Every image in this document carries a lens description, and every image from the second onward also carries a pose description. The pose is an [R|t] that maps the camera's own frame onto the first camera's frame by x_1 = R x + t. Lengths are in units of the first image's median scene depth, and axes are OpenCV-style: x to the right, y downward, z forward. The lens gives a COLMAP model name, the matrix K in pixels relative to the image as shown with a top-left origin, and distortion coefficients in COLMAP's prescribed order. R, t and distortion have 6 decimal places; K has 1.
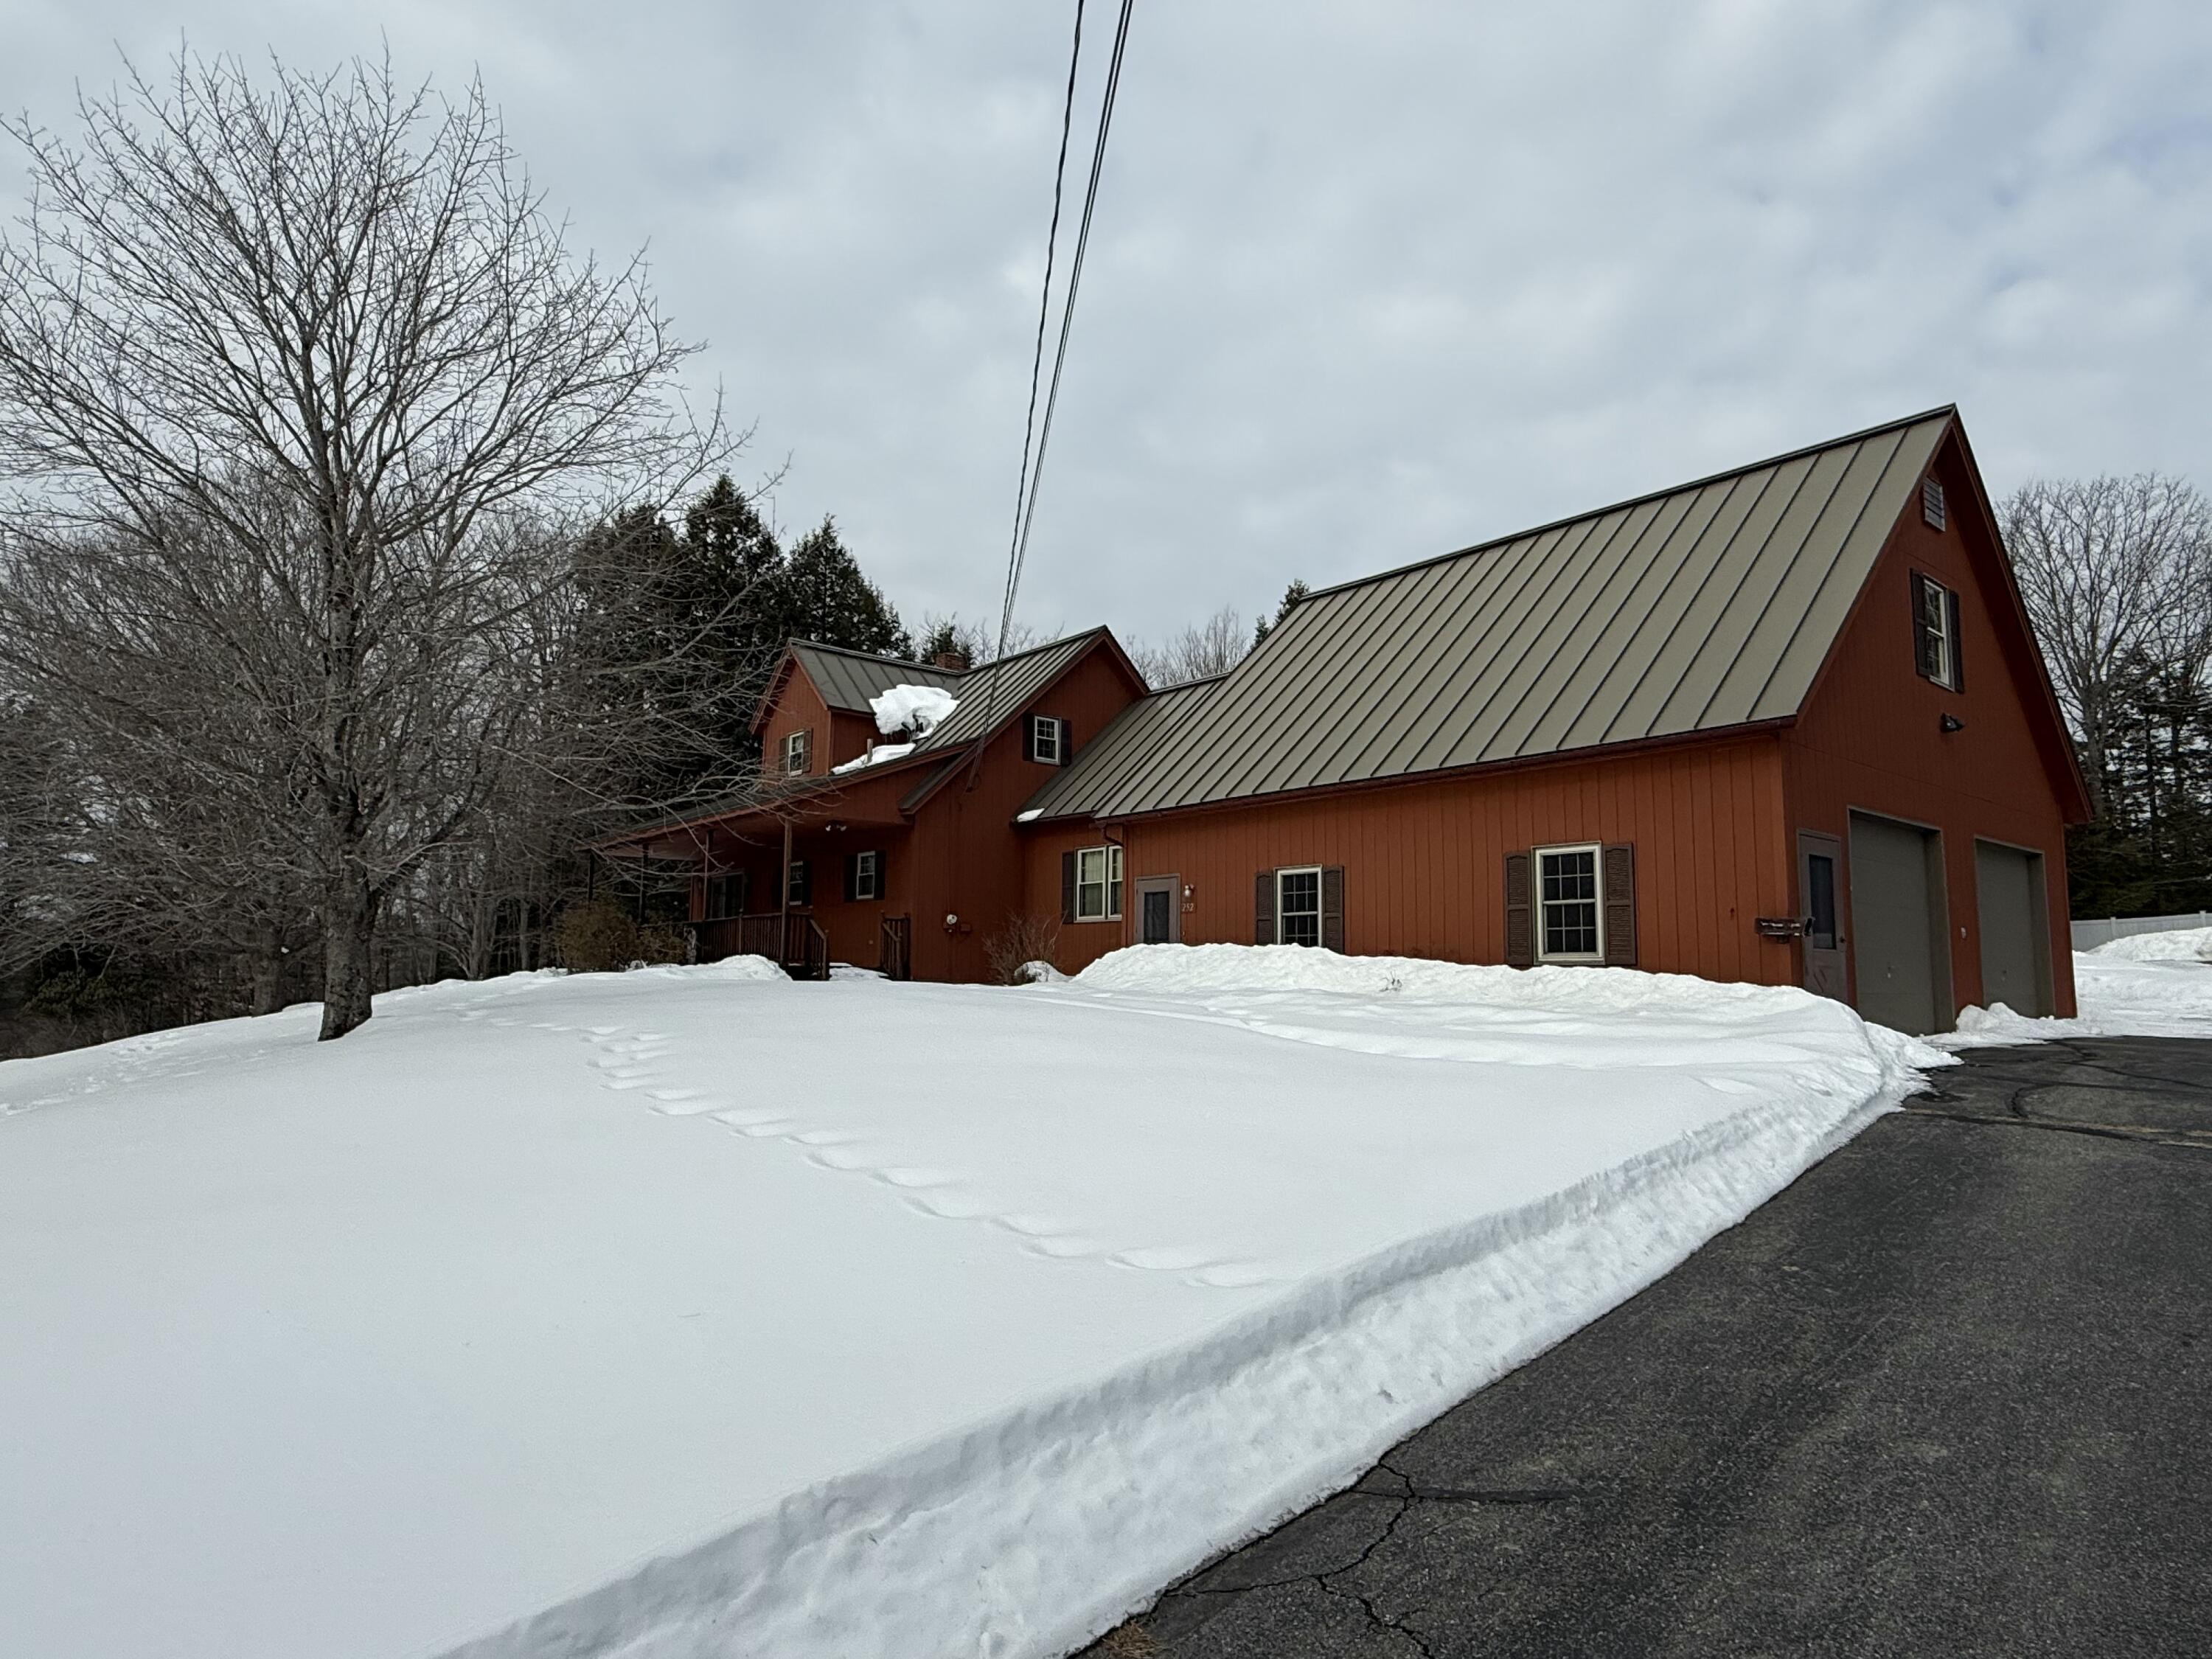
lens RADIAL K [[1273.6, 0, 1106.0], [0, 1273.6, 829.5], [0, 0, 1]] dist [-0.016725, 0.017698]
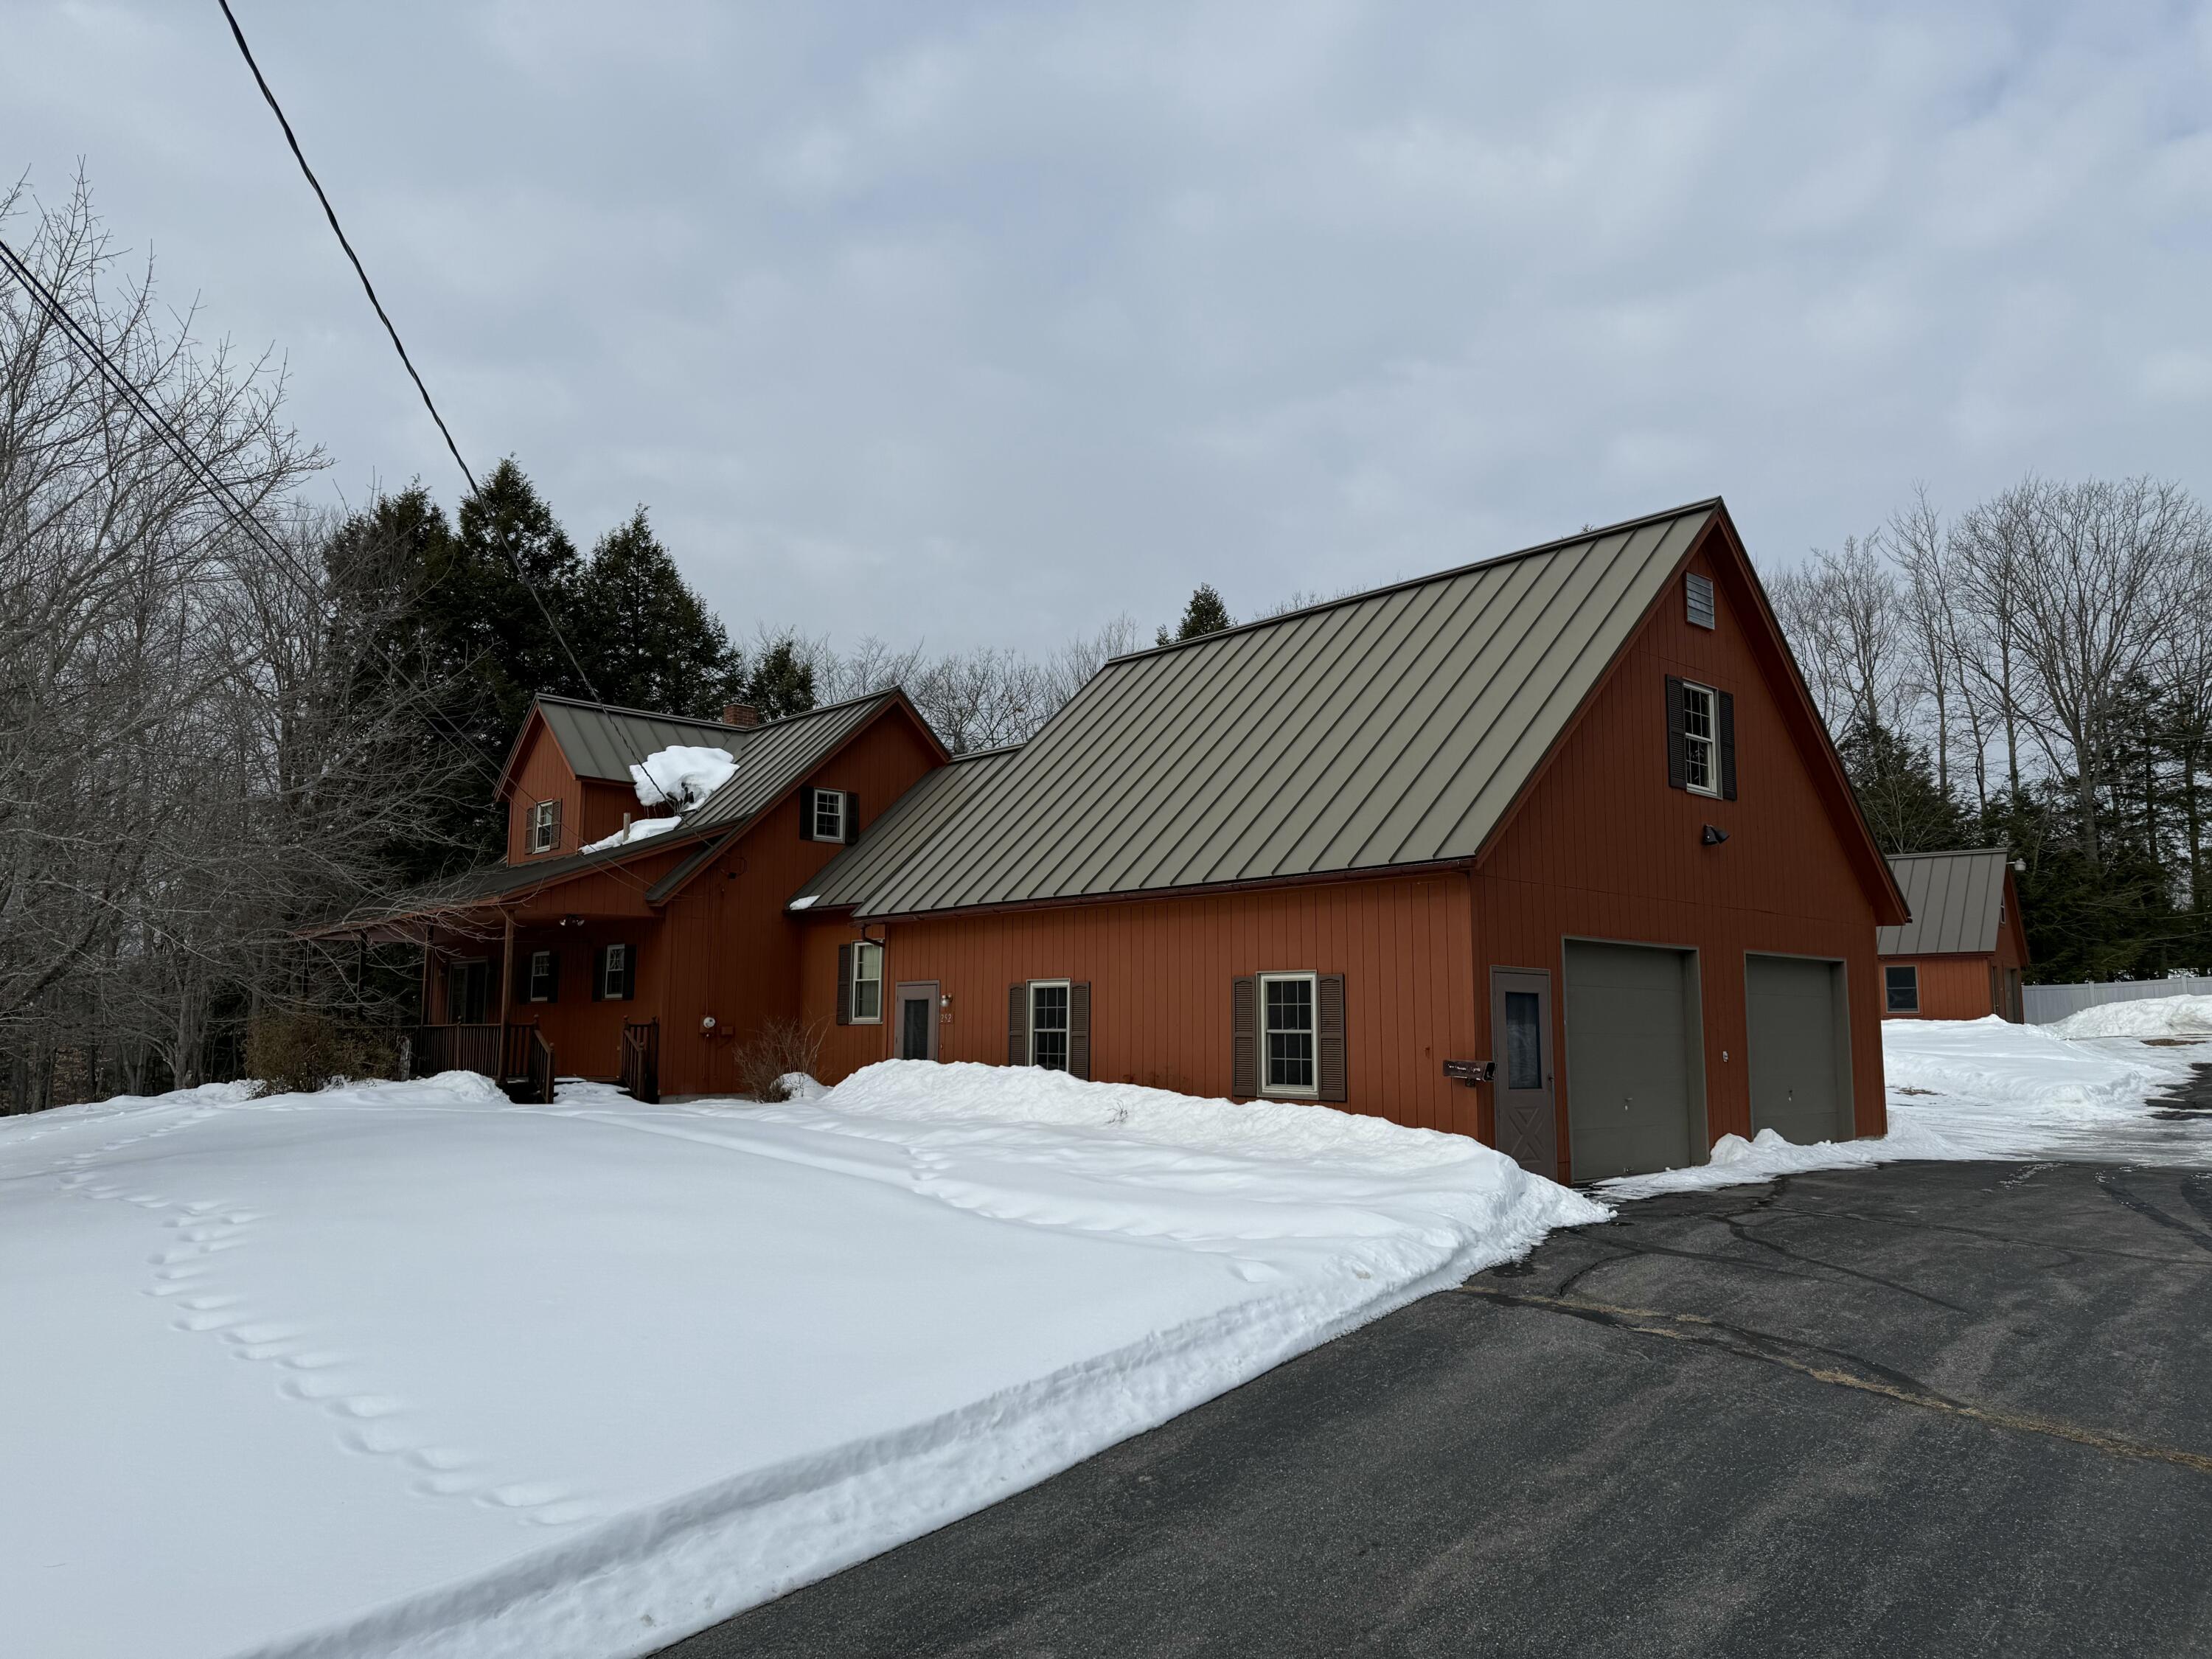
lens RADIAL K [[1556.5, 0, 1162.9], [0, 1556.5, 831.7], [0, 0, 1]] dist [0.103435, -0.142336]
pose [[0.998823, -0.003495, 0.048372, 0.163191], [0.003213, 0.999978, 0.005887, -0.077945], [-0.048391, -0.005725, 0.998812, -0.131069]]
